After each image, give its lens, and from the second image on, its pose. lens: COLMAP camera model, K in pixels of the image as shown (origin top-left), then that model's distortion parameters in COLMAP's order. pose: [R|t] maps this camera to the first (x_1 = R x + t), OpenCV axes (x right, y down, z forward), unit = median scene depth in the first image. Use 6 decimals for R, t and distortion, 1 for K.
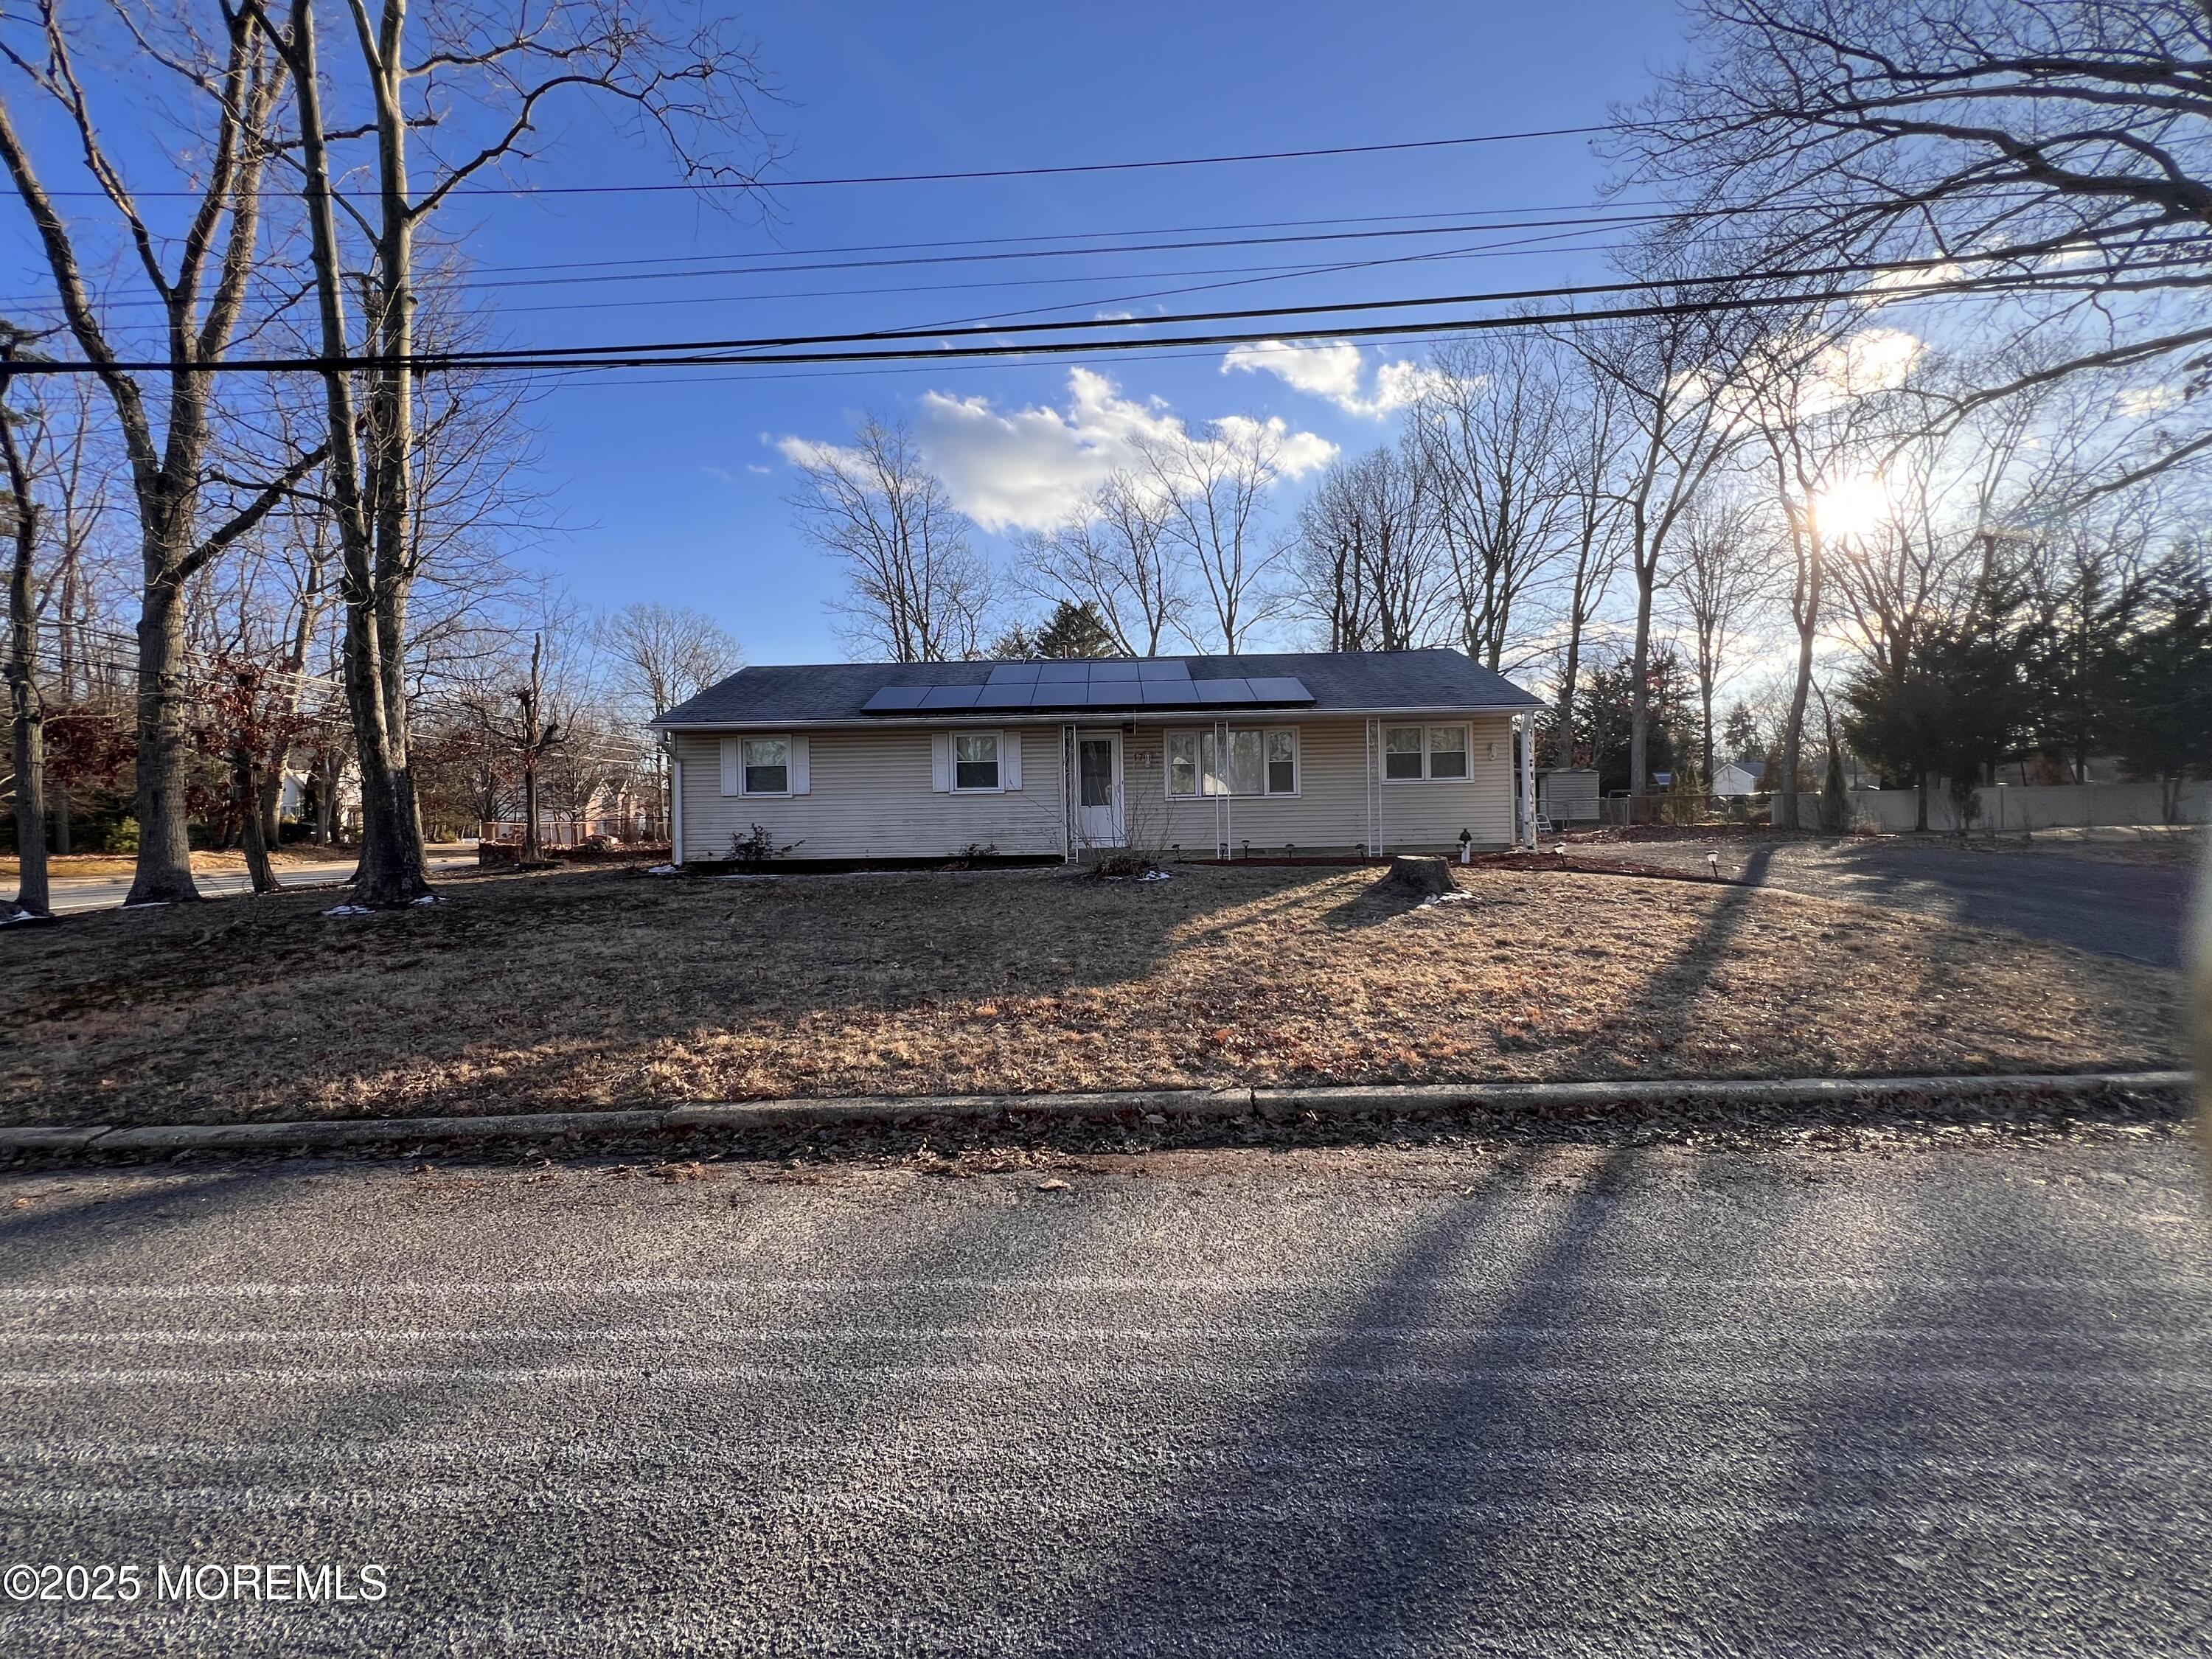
lens RADIAL K [[891.4, 0, 1106.0], [0, 891.4, 829.5], [0, 0, 1]] dist [-0.006588, -0.000008]
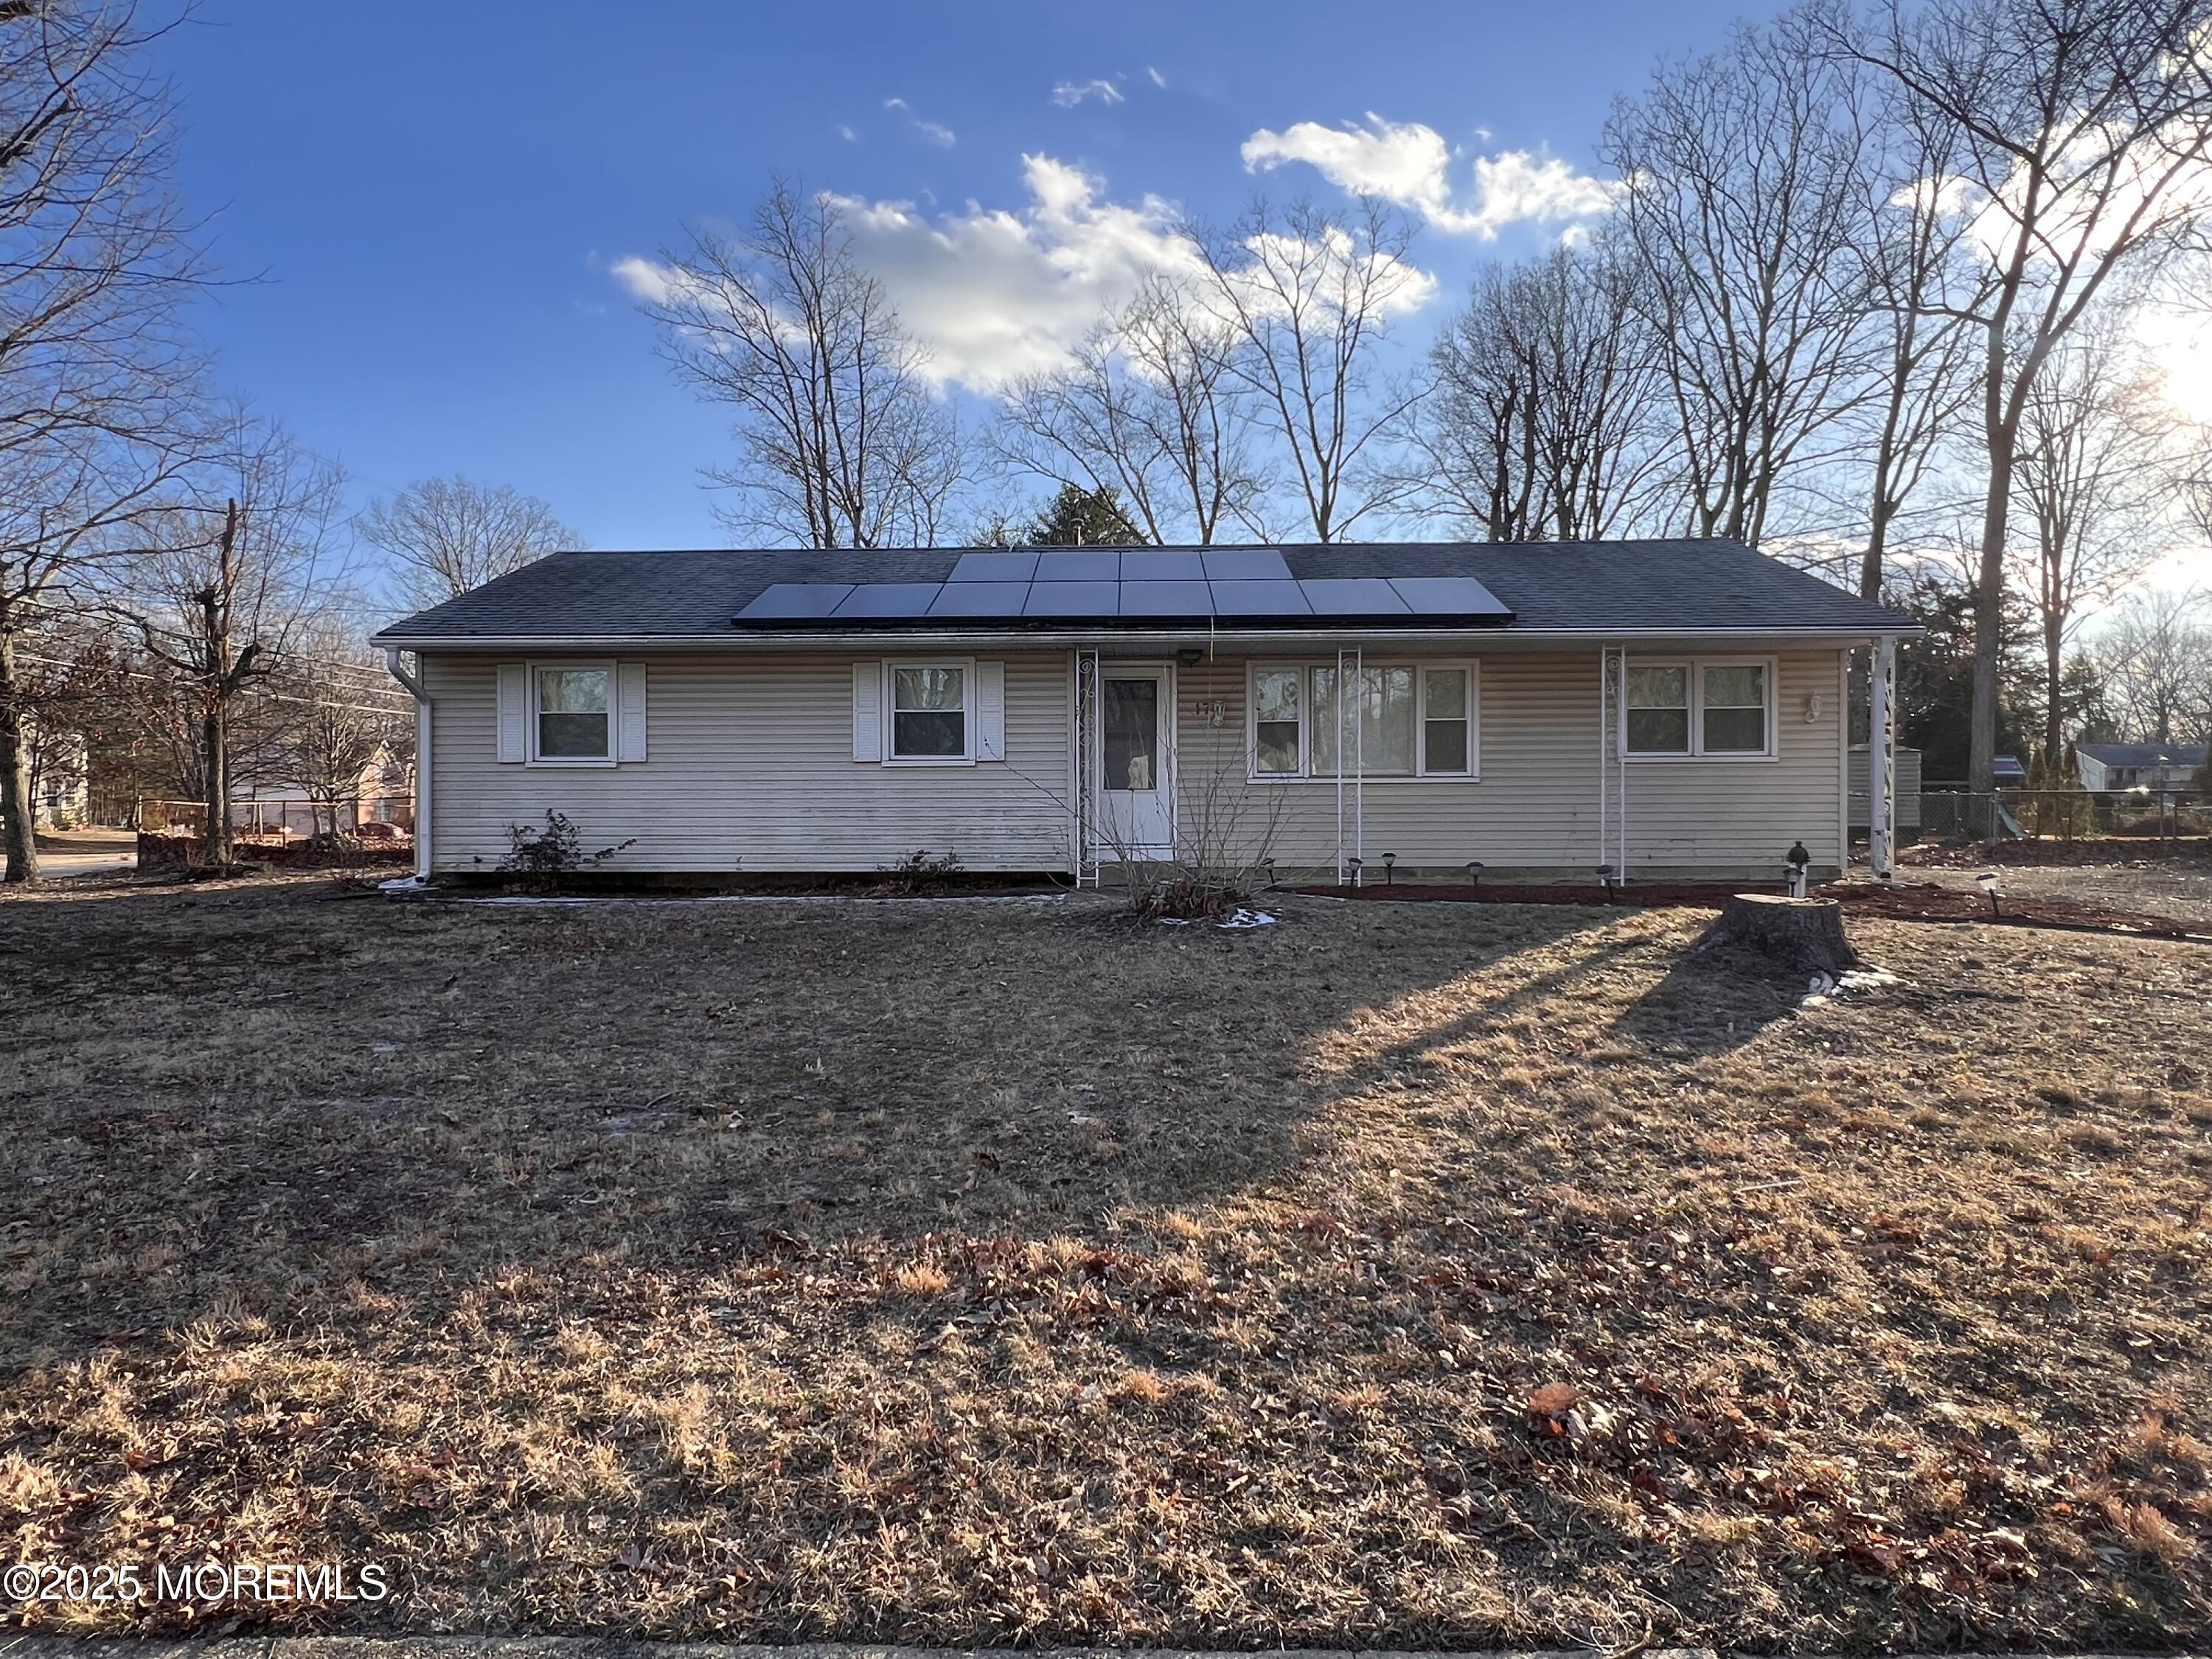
lens RADIAL K [[1145.5, 0, 1106.0], [0, 1145.5, 829.5], [0, 0, 1]] dist [-0.001558, -0.000760]
pose [[0.999843, 0.017600, 0.002018, -0.028216], [-0.017608, 0.999837, 0.003867, -0.003052], [-0.001949, -0.003902, 0.999990, 0.246338]]
